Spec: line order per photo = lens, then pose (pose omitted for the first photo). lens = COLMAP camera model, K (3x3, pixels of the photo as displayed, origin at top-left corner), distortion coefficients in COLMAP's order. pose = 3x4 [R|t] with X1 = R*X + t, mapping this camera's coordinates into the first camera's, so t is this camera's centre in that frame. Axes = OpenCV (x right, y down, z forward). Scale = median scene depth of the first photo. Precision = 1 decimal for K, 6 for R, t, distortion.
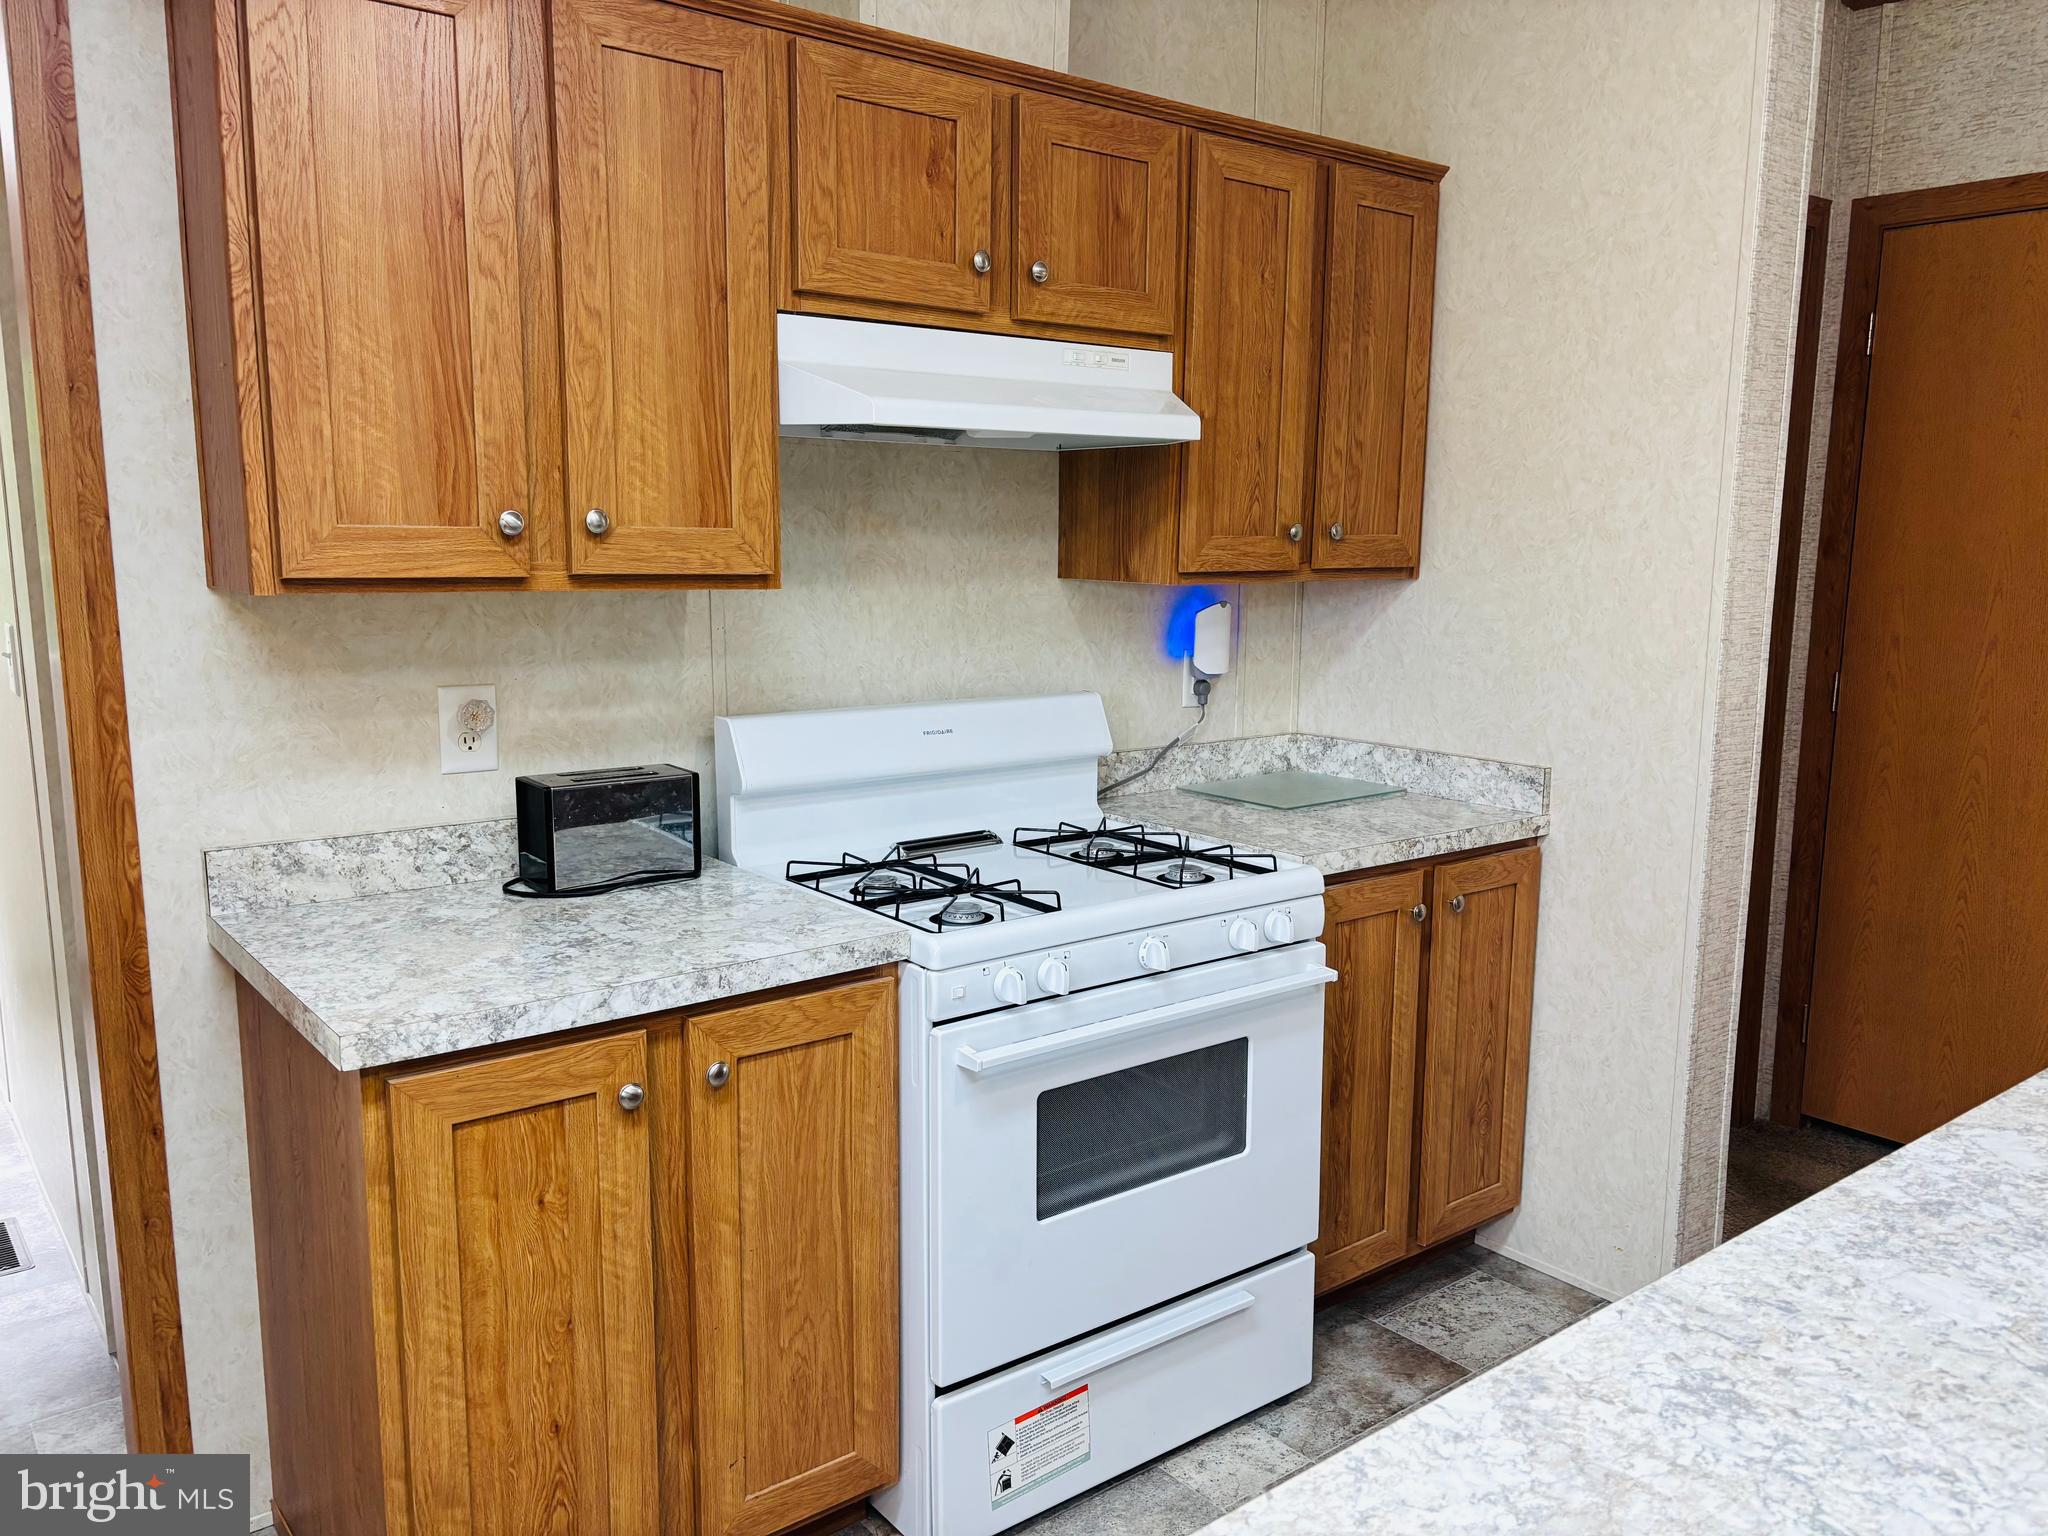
lens RADIAL K [[1543.5, 0, 1052.9], [0, 1543.5, 778.4], [0, 0, 1]] dist [0.046986, -0.061793]
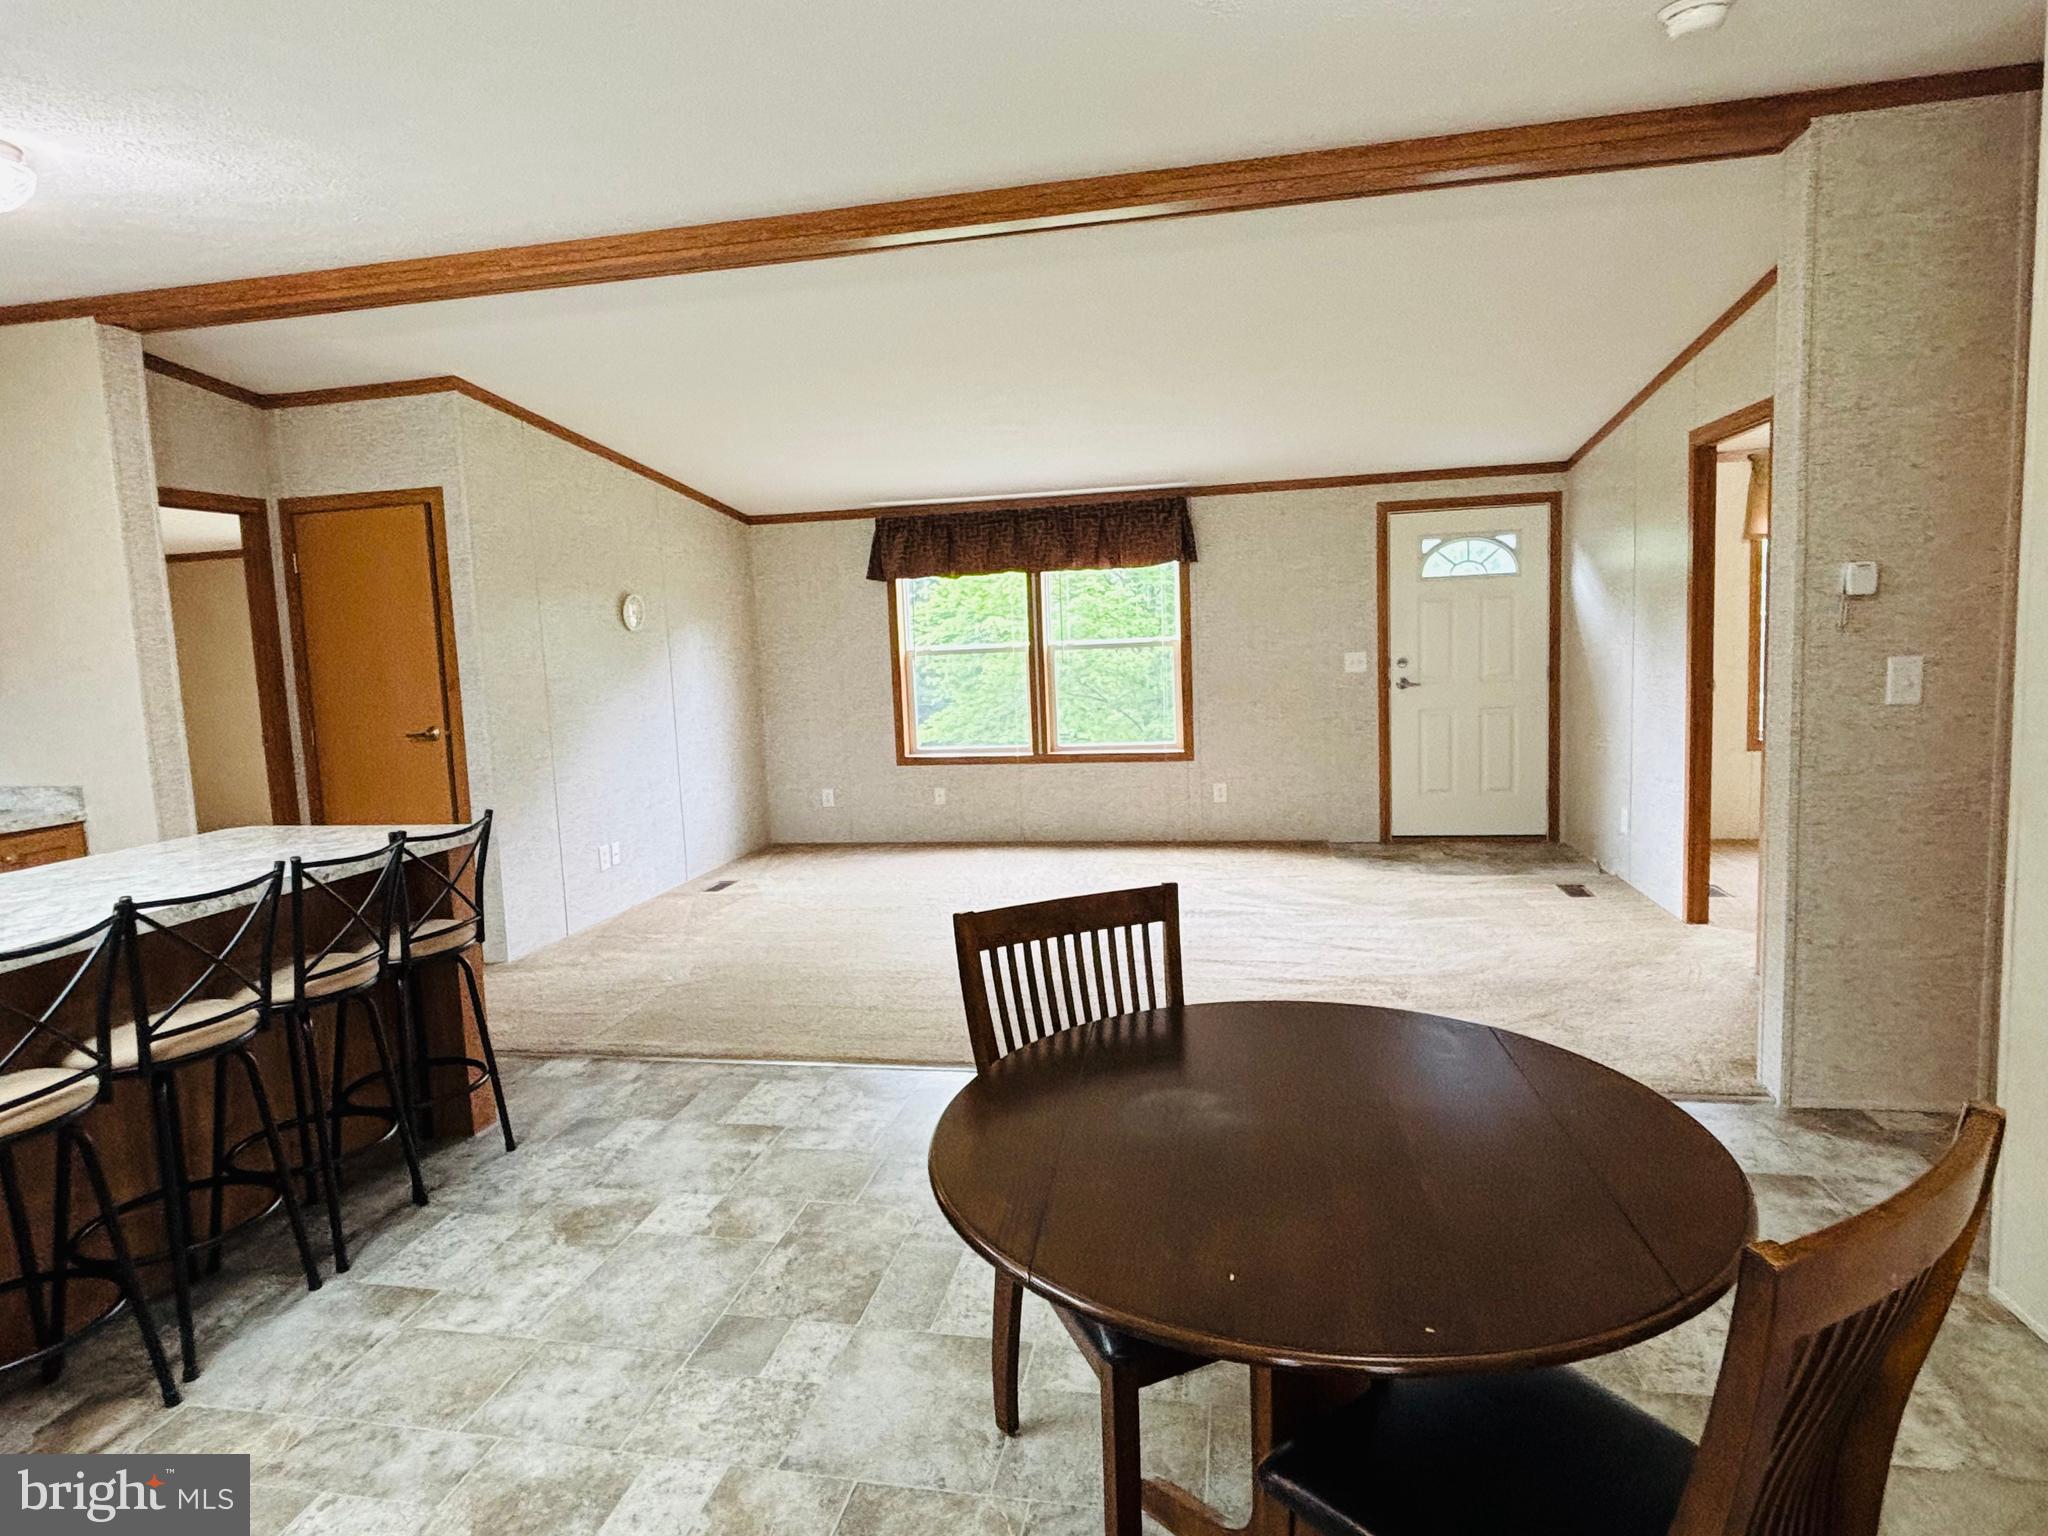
lens RADIAL K [[1116.0, 0, 1024.4], [0, 1116.0, 772.4], [0, 0, 1]] dist [-0.022688, 0.000144]
pose [[0.760310, -0.115562, 0.639198, 0.488869], [0.146054, 0.989263, 0.005123, 0.205965], [-0.632927, 0.089462, 0.769025, -1.201159]]
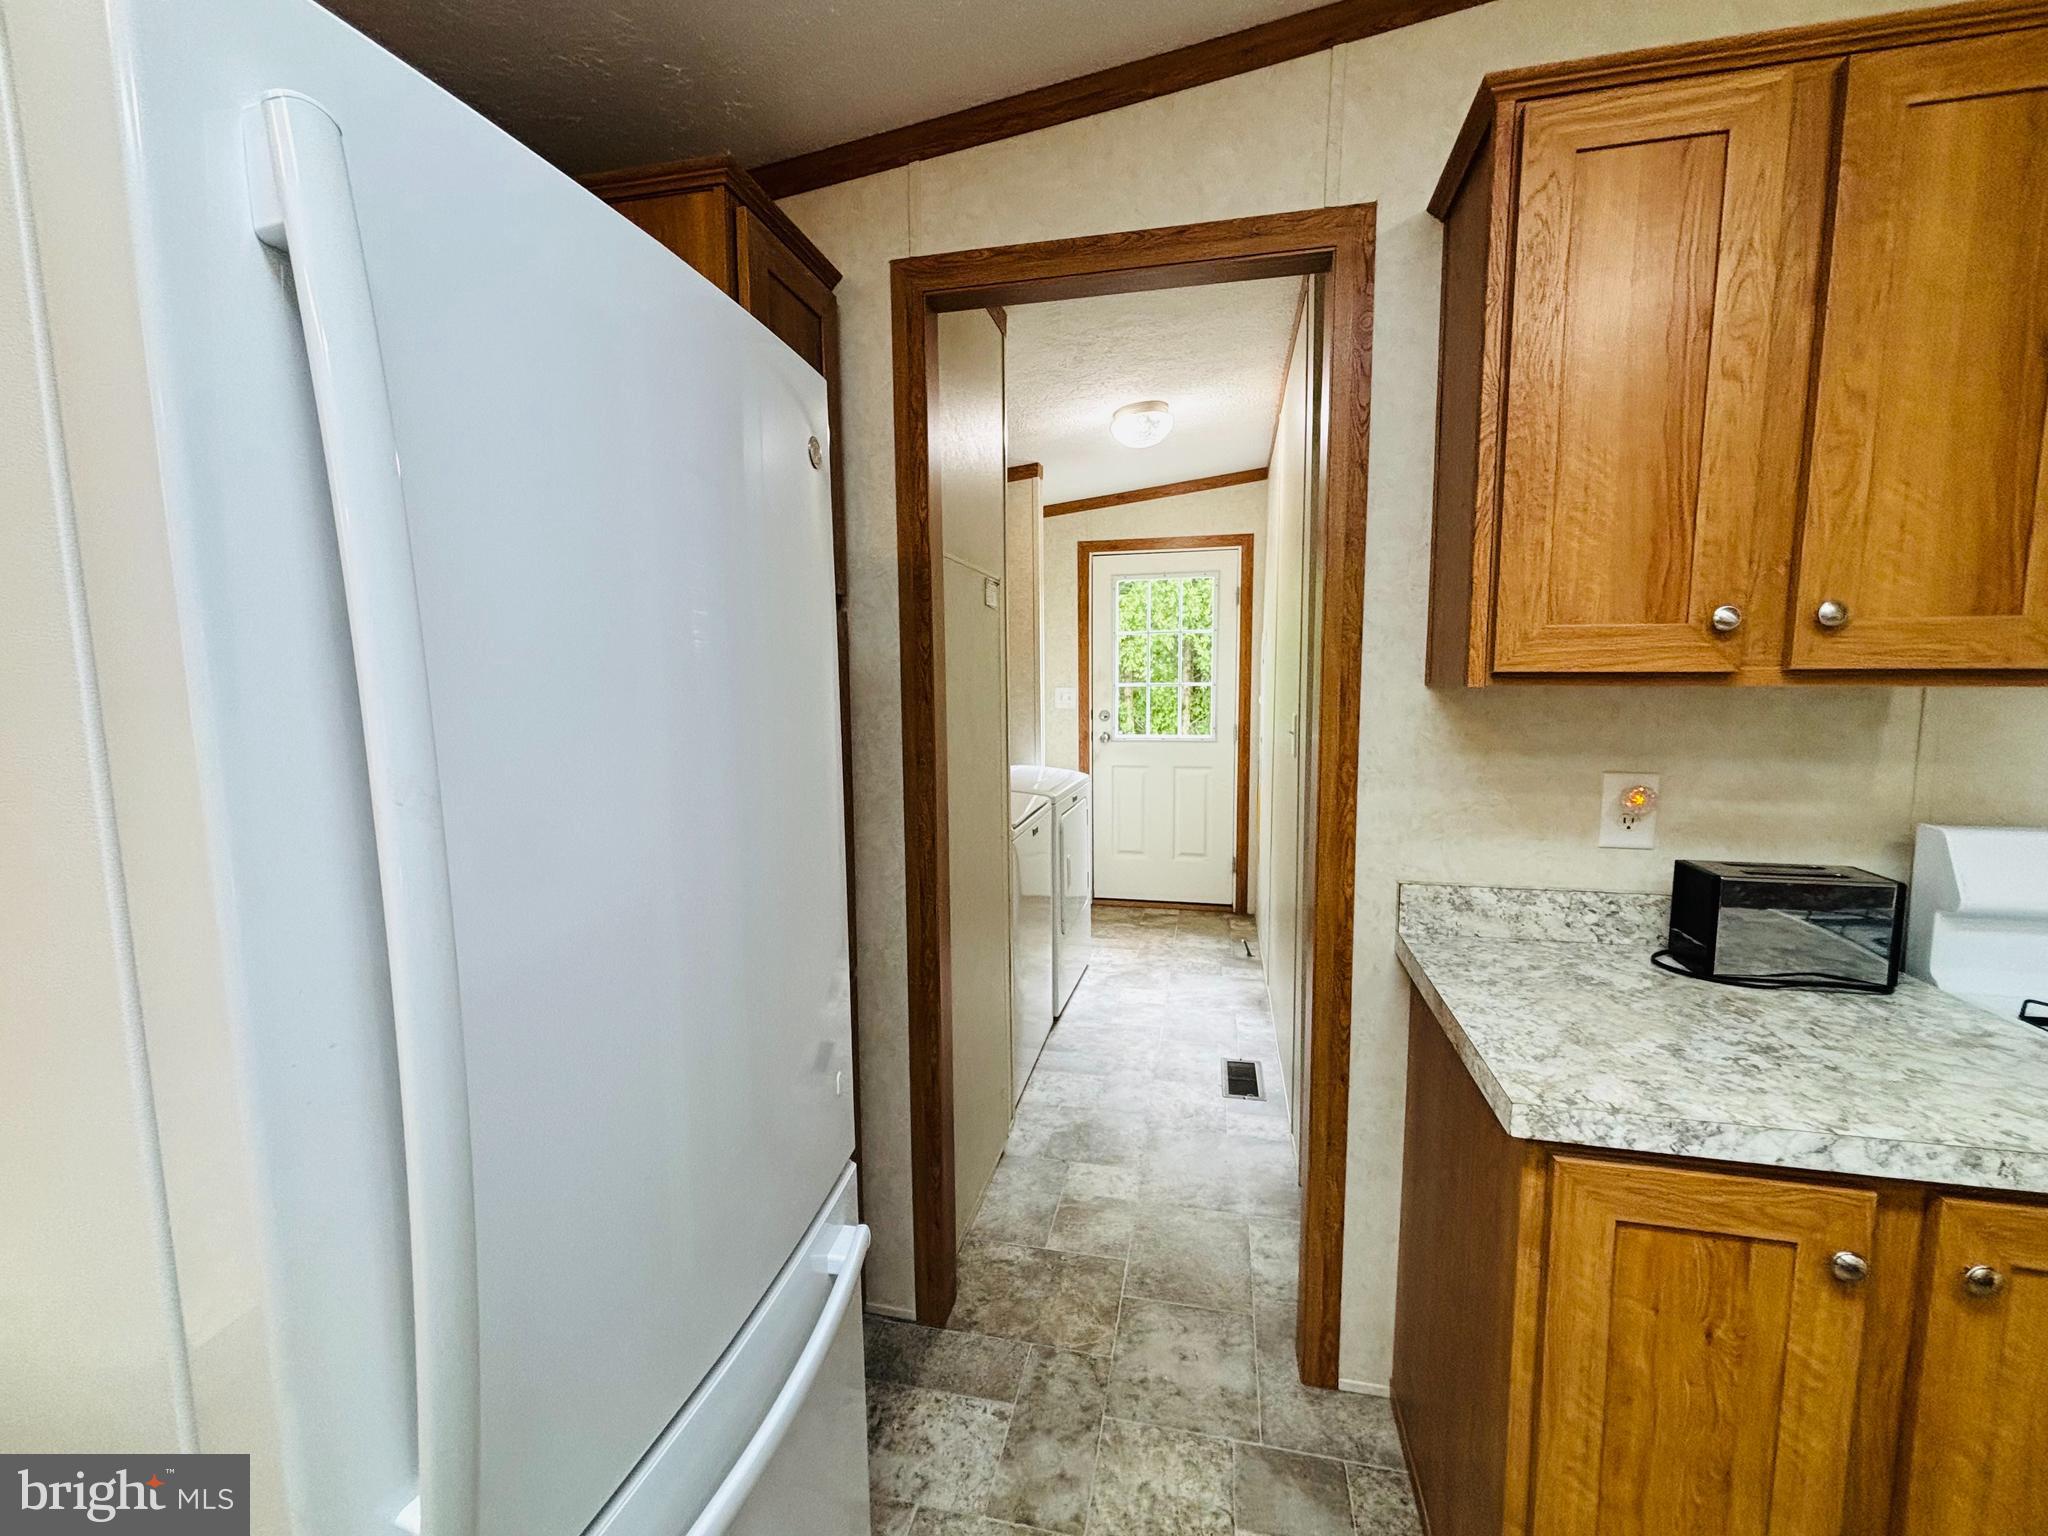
lens RADIAL K [[855.8, 0, 1024.0], [0, 855.8, 768.0], [0, 0, 1]] dist [0.002110, 0.000629]
pose [[0.615543, 0.071309, -0.784870, -0.176181], [-0.112017, 0.993703, 0.002432, -0.016496], [0.780102, 0.086422, 0.619655, 0.289469]]
